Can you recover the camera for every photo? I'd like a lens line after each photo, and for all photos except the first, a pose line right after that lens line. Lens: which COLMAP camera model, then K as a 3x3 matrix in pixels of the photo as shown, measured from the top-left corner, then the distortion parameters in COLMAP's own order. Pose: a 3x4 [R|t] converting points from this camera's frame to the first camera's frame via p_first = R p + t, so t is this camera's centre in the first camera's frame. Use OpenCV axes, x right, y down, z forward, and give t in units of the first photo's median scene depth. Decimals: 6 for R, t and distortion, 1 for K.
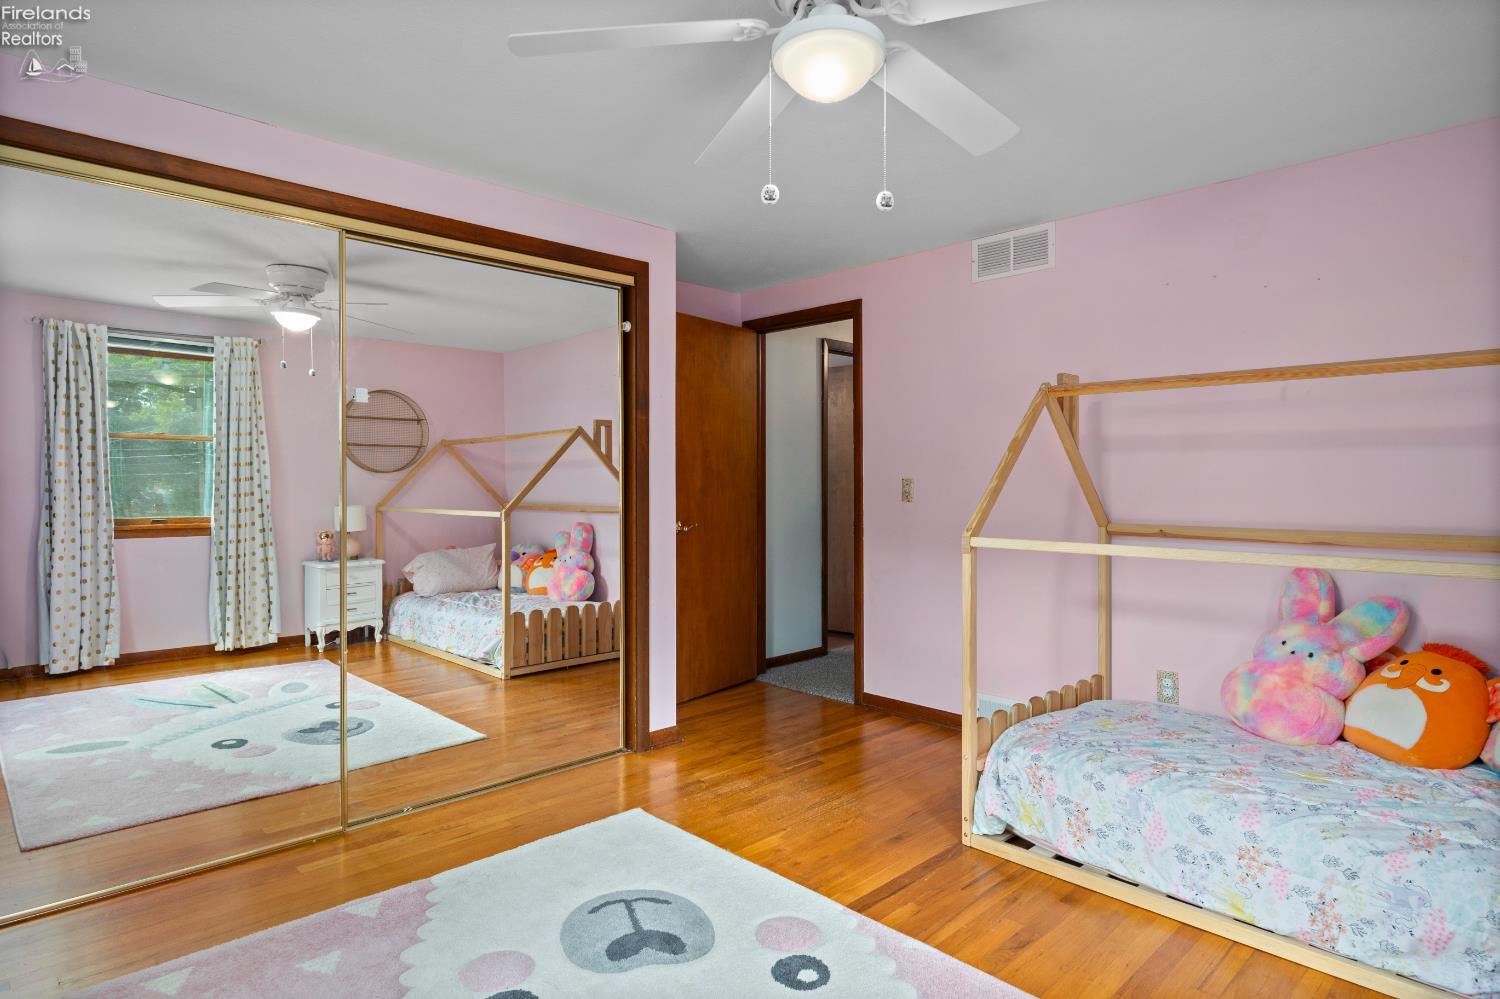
lens RADIAL K [[832.4, 0, 748.7], [0, 832.4, 504.1], [0, 0, 1]] dist [-0.000665, -0.000746]
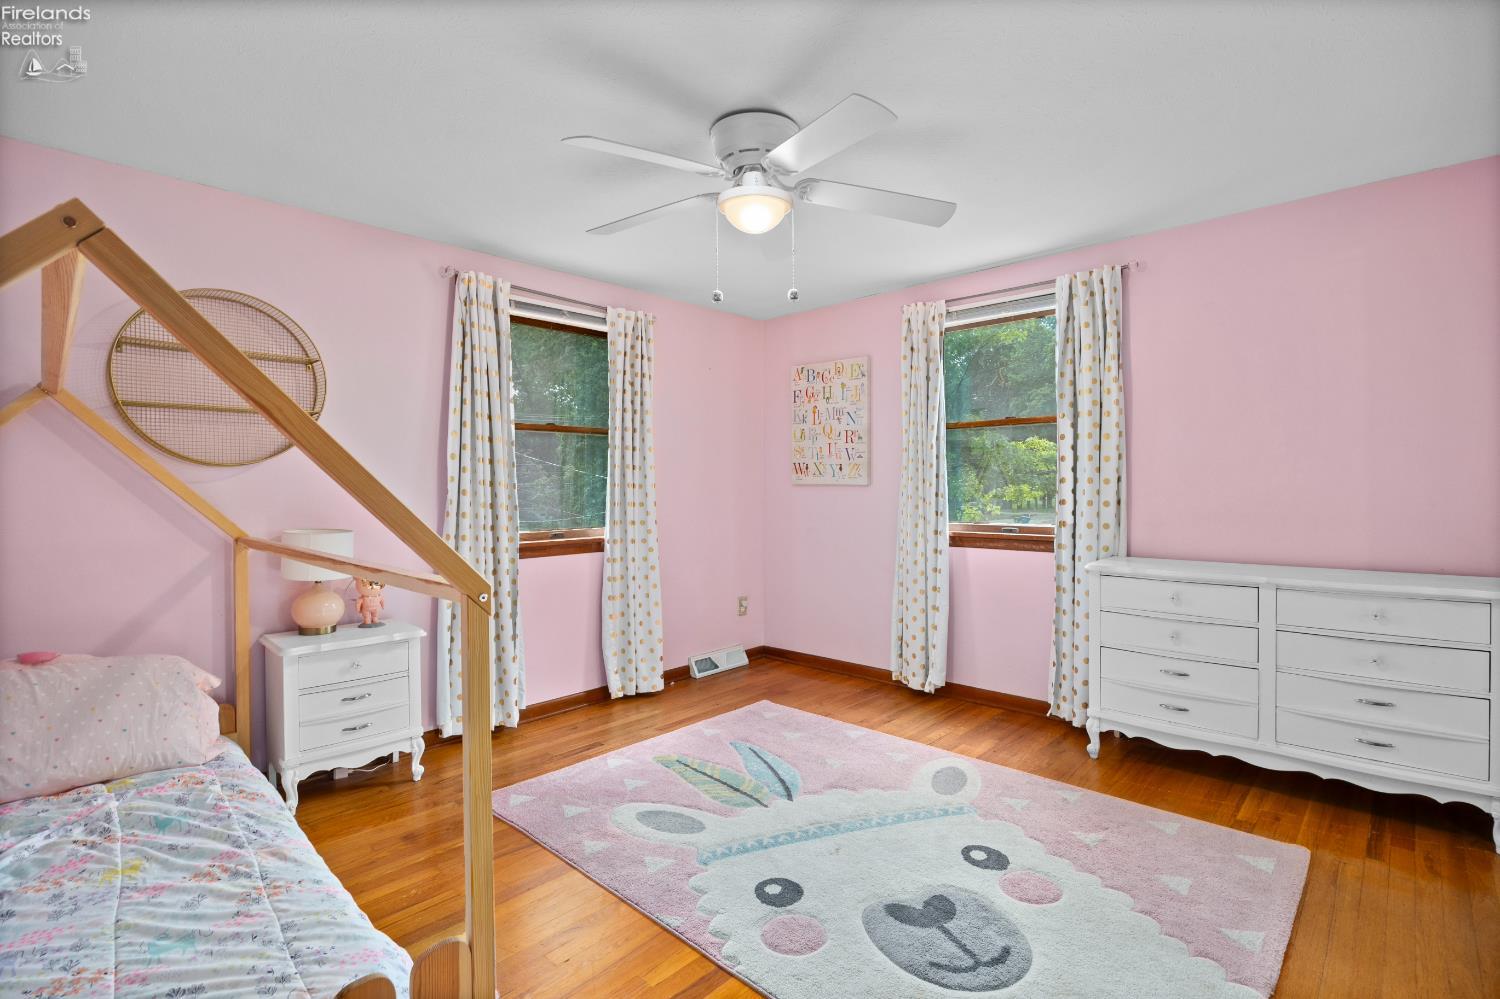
lens RADIAL K [[714.5, 0, 754.3], [0, 714.5, 482.8], [0, 0, 1]] dist [-0.013693, 0.000293]
pose [[-0.998543, 0.008886, -0.053229, 0.120254], [0.007624, 0.999686, 0.023855, -0.043161], [0.053424, 0.023414, -0.998297, 1.630063]]
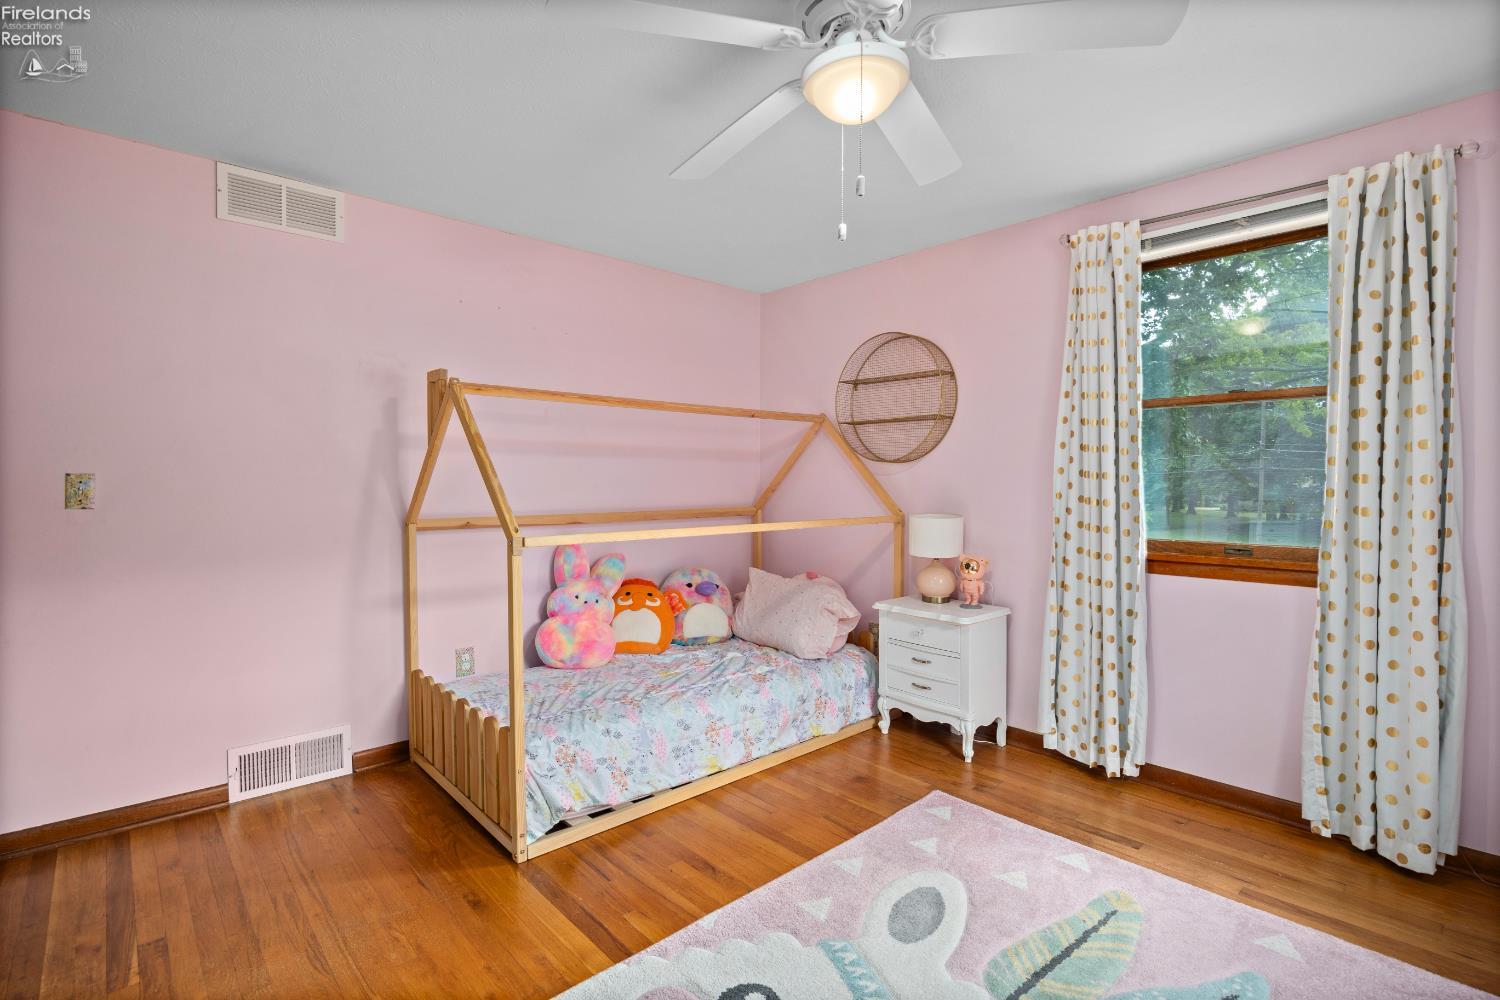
lens RADIAL K [[698.4, 0, 754.0], [0, 698.4, 499.4], [0, 0, 1]] dist [-0.009876, 0.000122]
pose [[0.022640, -0.027927, 0.999354, -0.565538], [0.024423, 0.999327, 0.027373, -0.020653], [-0.999445, 0.023787, 0.023307, 0.780151]]
